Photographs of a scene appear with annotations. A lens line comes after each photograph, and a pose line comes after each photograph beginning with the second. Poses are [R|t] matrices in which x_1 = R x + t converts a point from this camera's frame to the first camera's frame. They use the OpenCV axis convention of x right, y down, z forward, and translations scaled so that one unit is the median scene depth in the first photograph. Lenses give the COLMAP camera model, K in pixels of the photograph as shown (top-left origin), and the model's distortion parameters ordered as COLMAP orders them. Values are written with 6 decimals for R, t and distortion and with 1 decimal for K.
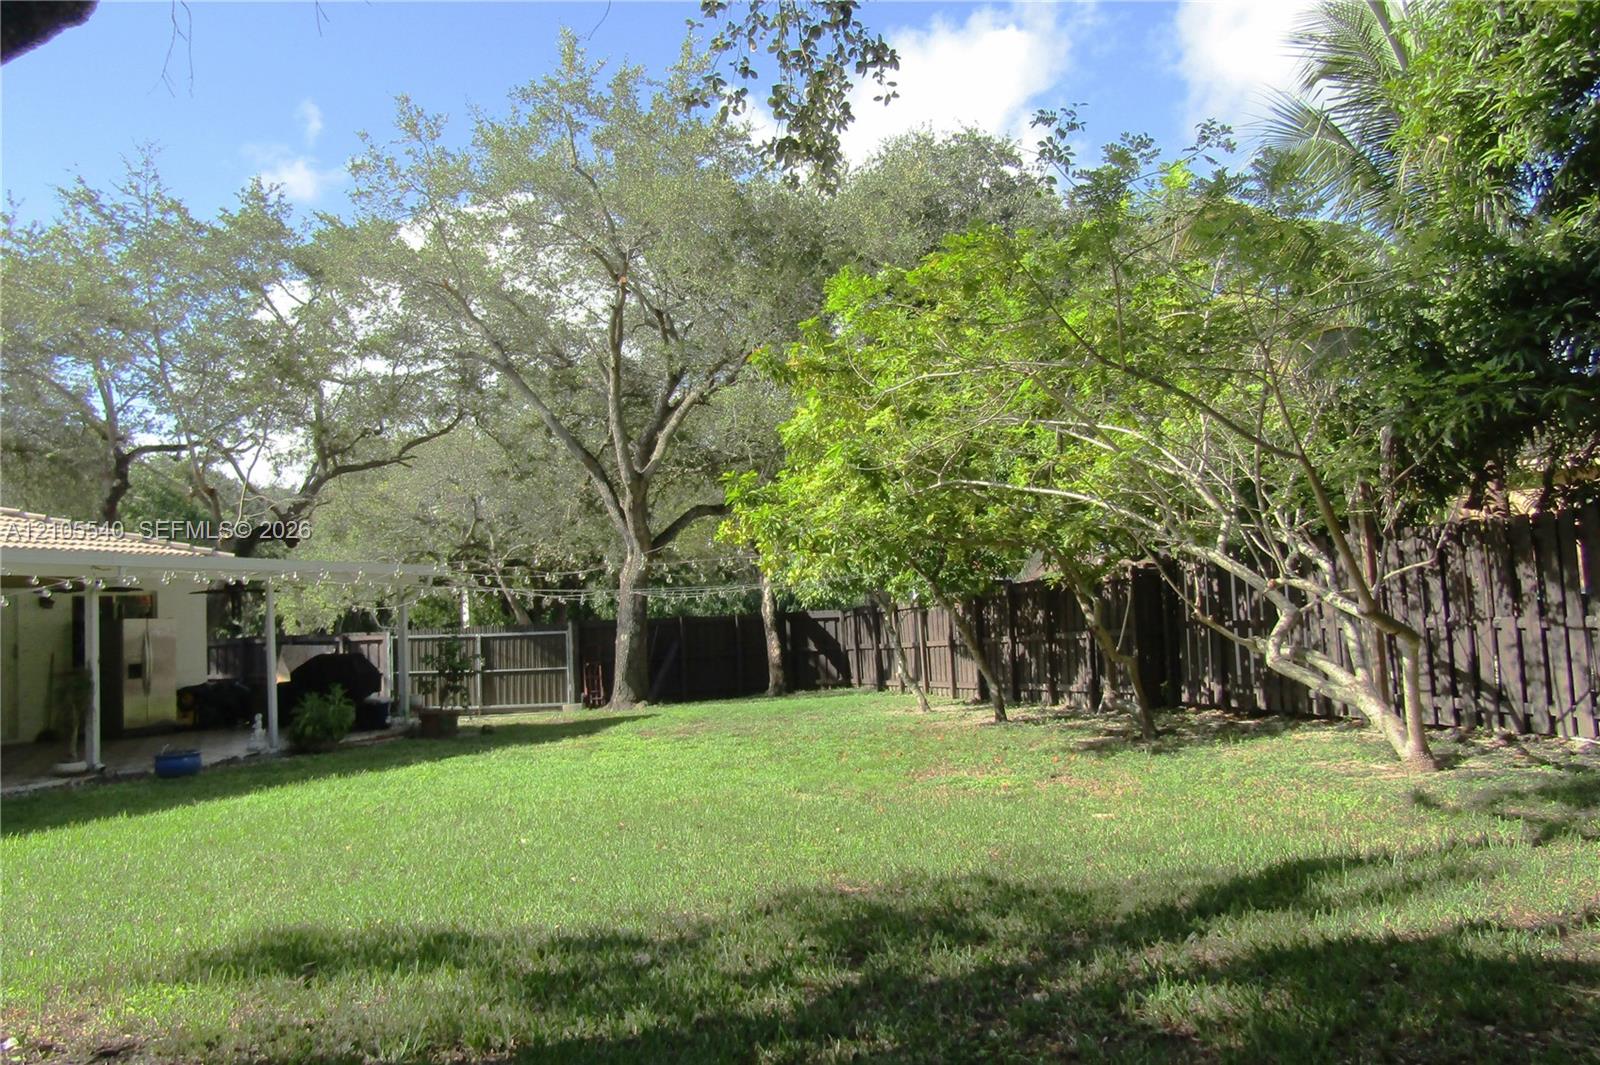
lens RADIAL K [[1238.5, 0, 806.4], [0, 1238.5, 538.3], [0, 0, 1]] dist [-0.003589, -0.001472]
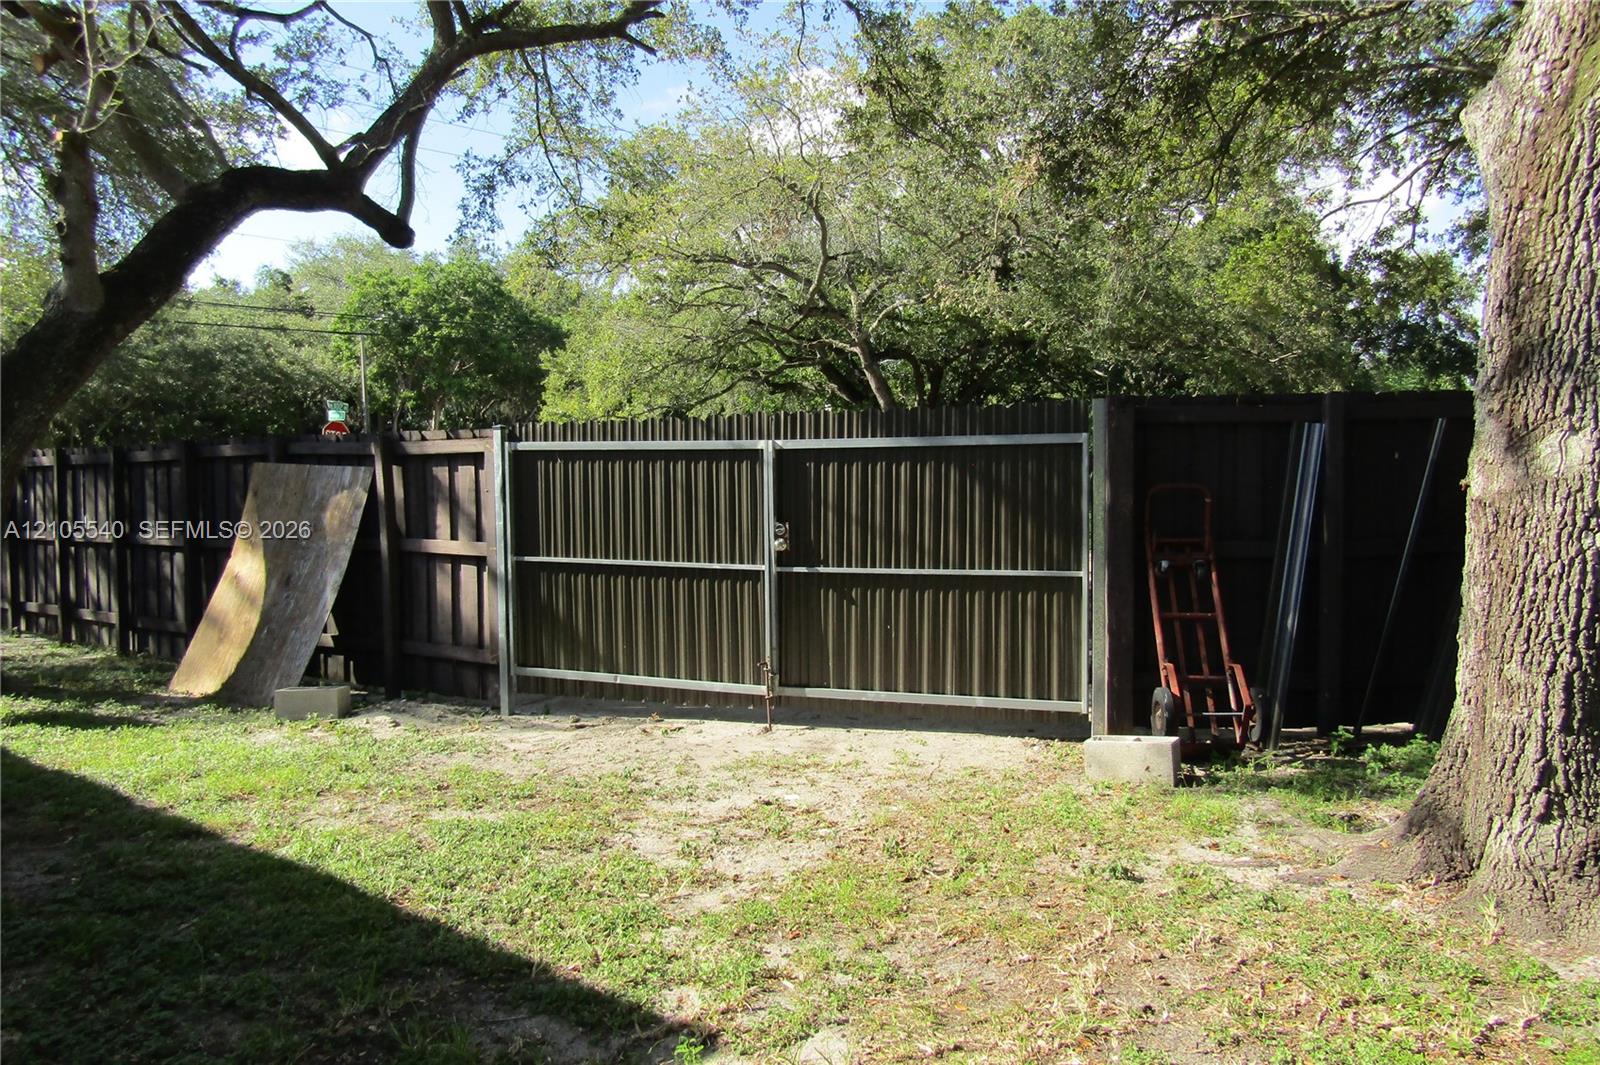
lens RADIAL K [[1143.6, 0, 807.2], [0, 1143.6, 543.6], [0, 0, 1]] dist [-0.005705, -0.000866]
pose [[0.954547, 0.044227, -0.294761, -0.195688], [-0.002794, 0.990214, 0.139527, 0.070937], [0.298047, -0.132361, 0.945330, 0.828773]]
